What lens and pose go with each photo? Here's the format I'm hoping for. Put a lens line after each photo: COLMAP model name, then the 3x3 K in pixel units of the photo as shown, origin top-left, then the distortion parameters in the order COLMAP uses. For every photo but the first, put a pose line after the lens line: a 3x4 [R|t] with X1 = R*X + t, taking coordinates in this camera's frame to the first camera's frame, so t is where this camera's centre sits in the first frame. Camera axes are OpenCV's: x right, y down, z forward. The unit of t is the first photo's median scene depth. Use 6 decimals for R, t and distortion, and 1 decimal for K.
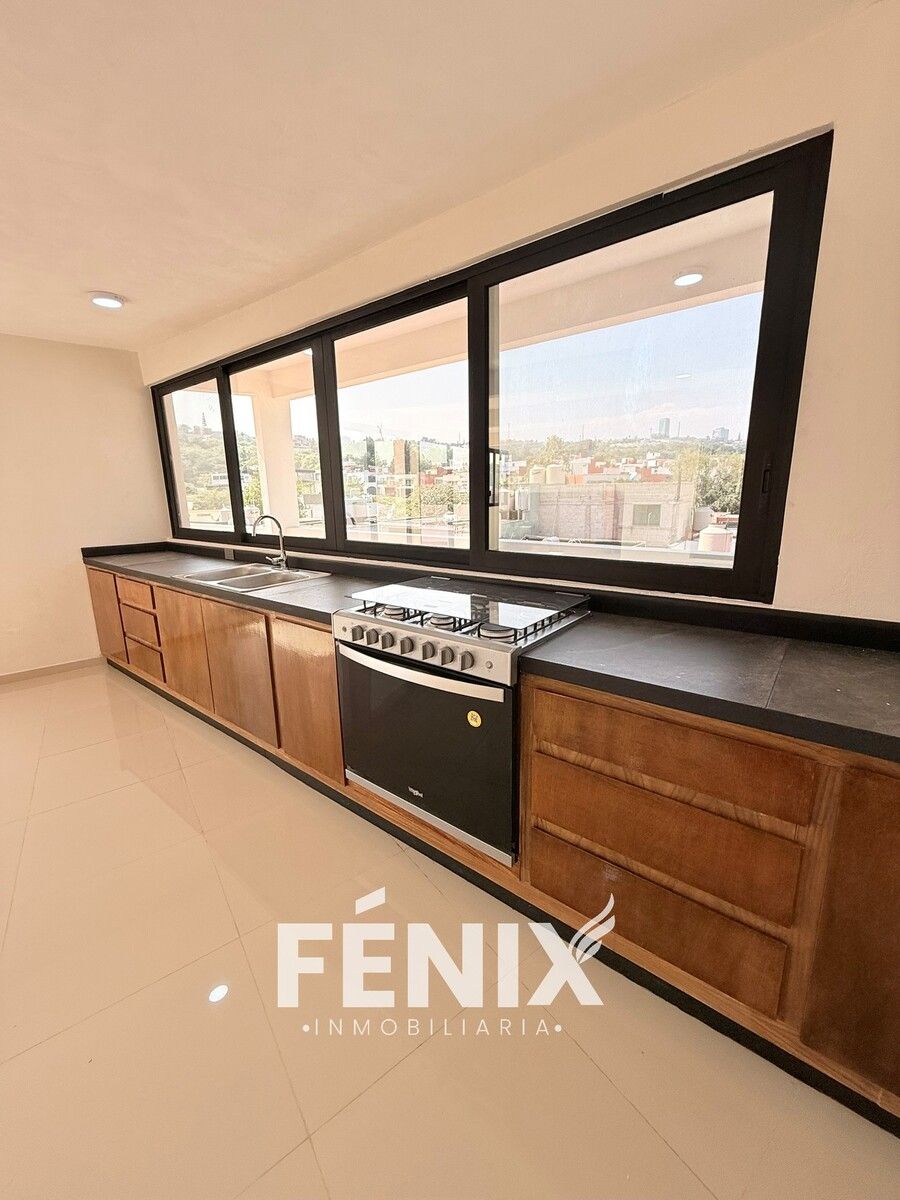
lens RADIAL K [[482.0, 0, 455.0], [0, 482.0, 595.0], [0, 0, 1]] dist [-0.003609, 0.000127]
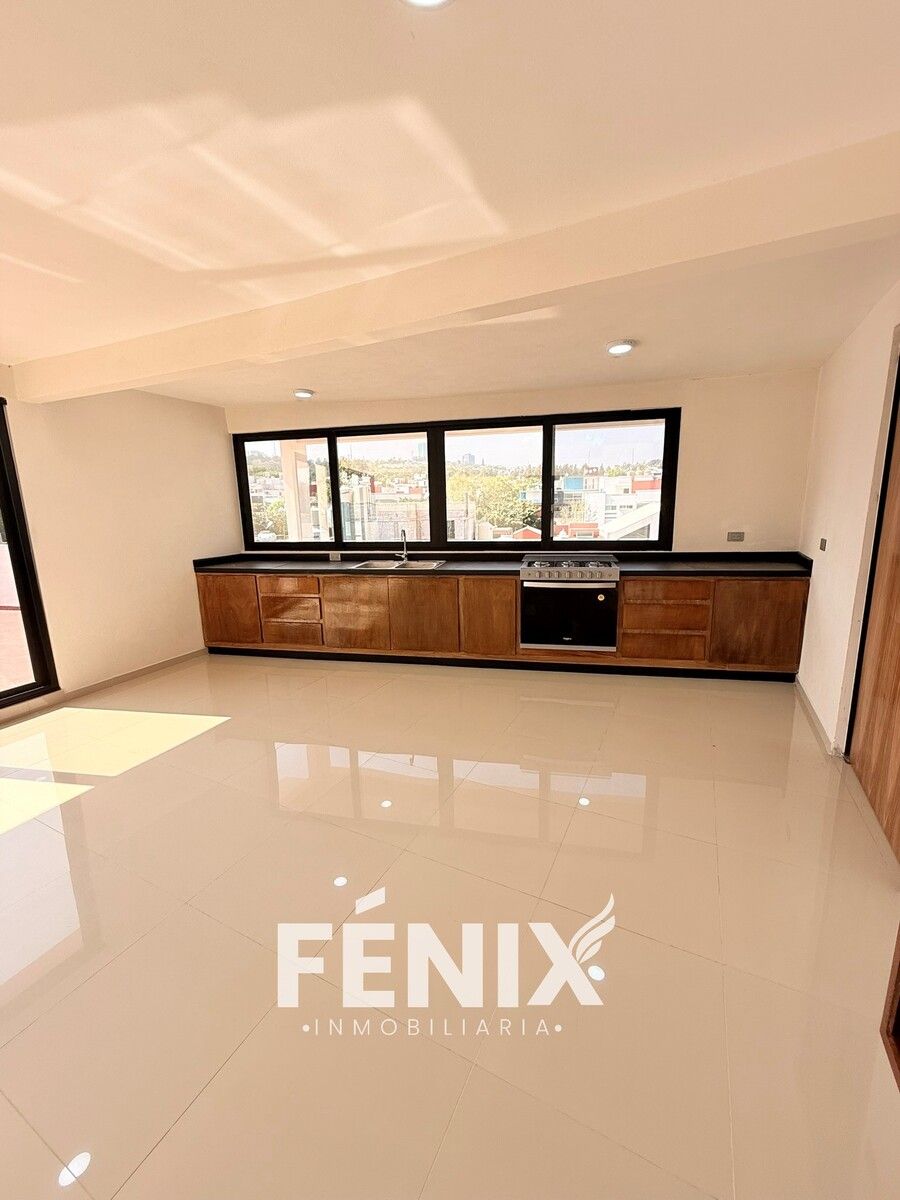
lens RADIAL K [[482.0, 0, 457.1], [0, 482.0, 599.0], [0, 0, 1]] dist [-0.003609, 0.000127]
pose [[0.892761, -0.087002, 0.442050, -0.942809], [0.099109, 0.995067, -0.004316, 0.097491], [-0.439494, 0.047664, 0.896980, -0.539032]]
